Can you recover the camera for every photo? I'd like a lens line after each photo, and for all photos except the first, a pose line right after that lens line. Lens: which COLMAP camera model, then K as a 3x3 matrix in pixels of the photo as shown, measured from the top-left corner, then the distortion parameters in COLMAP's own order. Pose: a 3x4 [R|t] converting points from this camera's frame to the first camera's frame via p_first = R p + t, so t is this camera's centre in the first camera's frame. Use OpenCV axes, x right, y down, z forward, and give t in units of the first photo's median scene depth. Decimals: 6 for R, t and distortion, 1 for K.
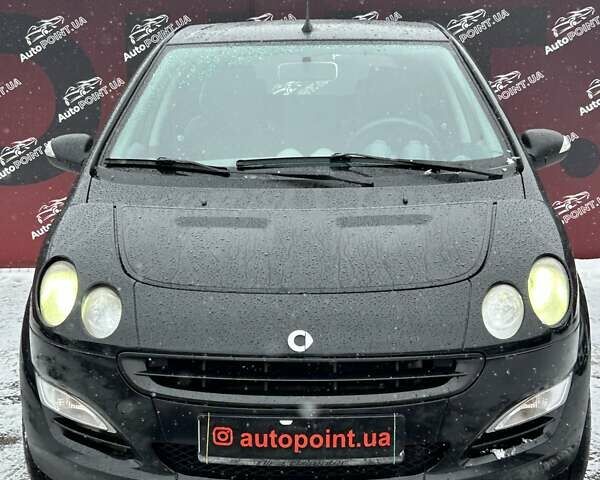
lens RADIAL K [[1230.4, 0, 291.0], [0, 1230.4, 244.8], [0, 0, 1]] dist [0.169836, 0.000000]
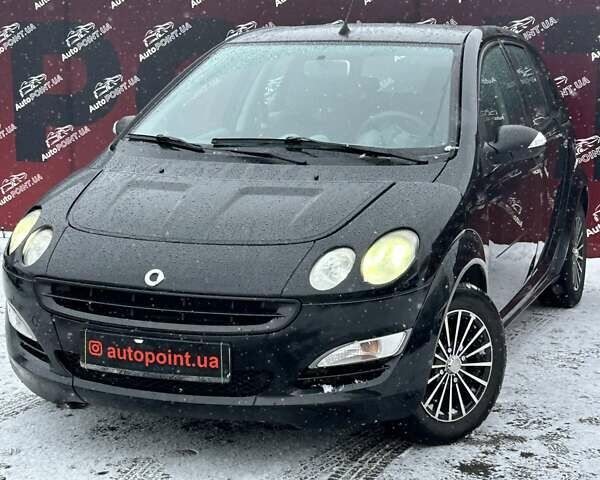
lens RADIAL K [[1230.4, 0, 297.8], [0, 1230.4, 244.2], [0, 0, 1]] dist [0.169836, 0.000000]
pose [[0.945336, 0.066341, -0.319278, 0.523403], [-0.068042, 0.997665, 0.005839, 0.025976], [0.318920, 0.016204, 0.947643, -0.136382]]
